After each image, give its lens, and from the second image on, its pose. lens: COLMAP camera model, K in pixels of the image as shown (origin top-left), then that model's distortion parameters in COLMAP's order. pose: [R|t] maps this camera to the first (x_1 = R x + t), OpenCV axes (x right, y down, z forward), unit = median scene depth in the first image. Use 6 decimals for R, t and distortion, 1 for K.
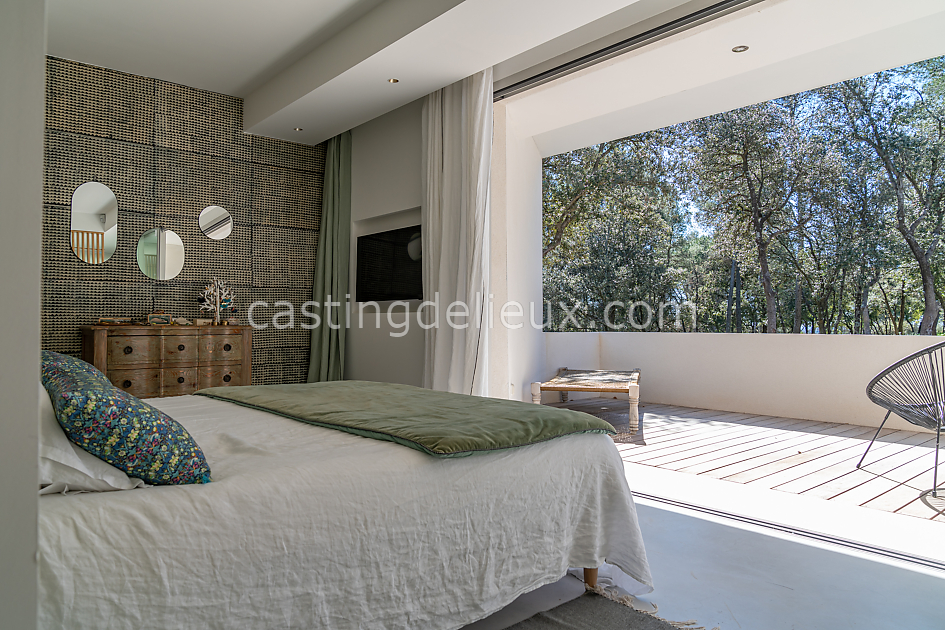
lens RADIAL K [[646.2, 0, 466.5], [0, 646.2, 304.6], [0, 0, 1]] dist [-0.022840, 0.005372]
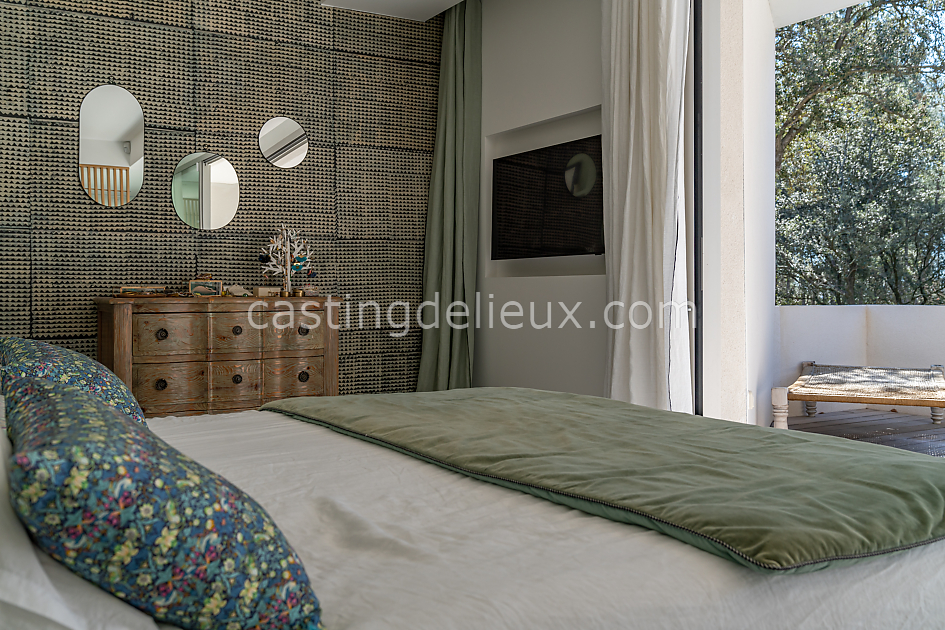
lens RADIAL K [[913.1, 0, 469.8], [0, 913.1, 286.1], [0, 0, 1]] dist [0.001705, 0.001368]
pose [[0.987059, -0.004214, -0.160301, -0.089598], [0.007912, 0.999717, 0.022443, 0.002851], [0.160161, -0.023420, 0.986813, 0.177270]]
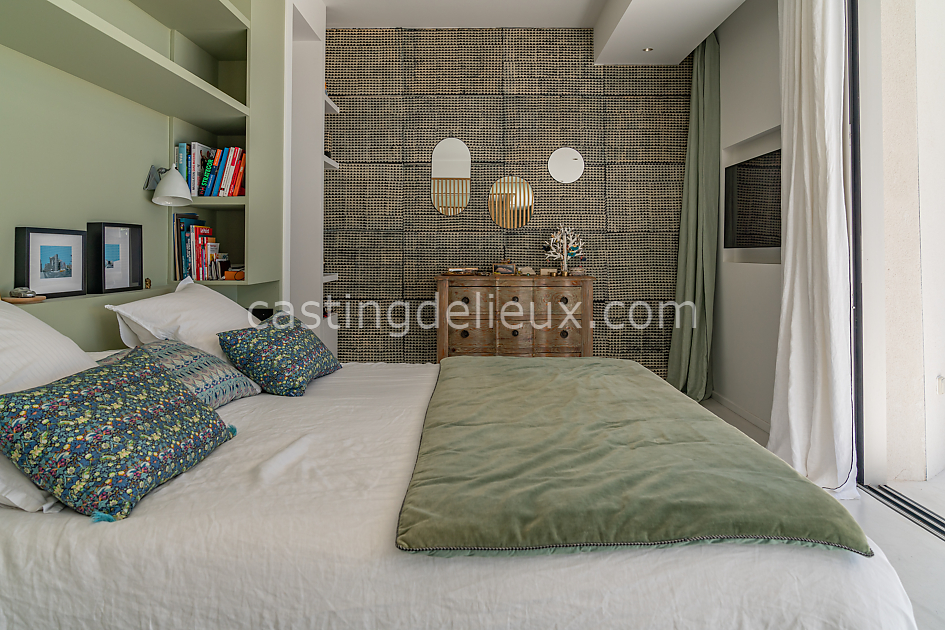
lens RADIAL K [[664.2, 0, 470.5], [0, 664.2, 230.9], [0, 0, 1]] dist [-0.024681, 0.006226]
pose [[0.758225, -0.020933, -0.651656, 0.251986], [0.016377, 0.999781, -0.013060, -0.039013], [0.651787, -0.000770, 0.758402, 0.320125]]
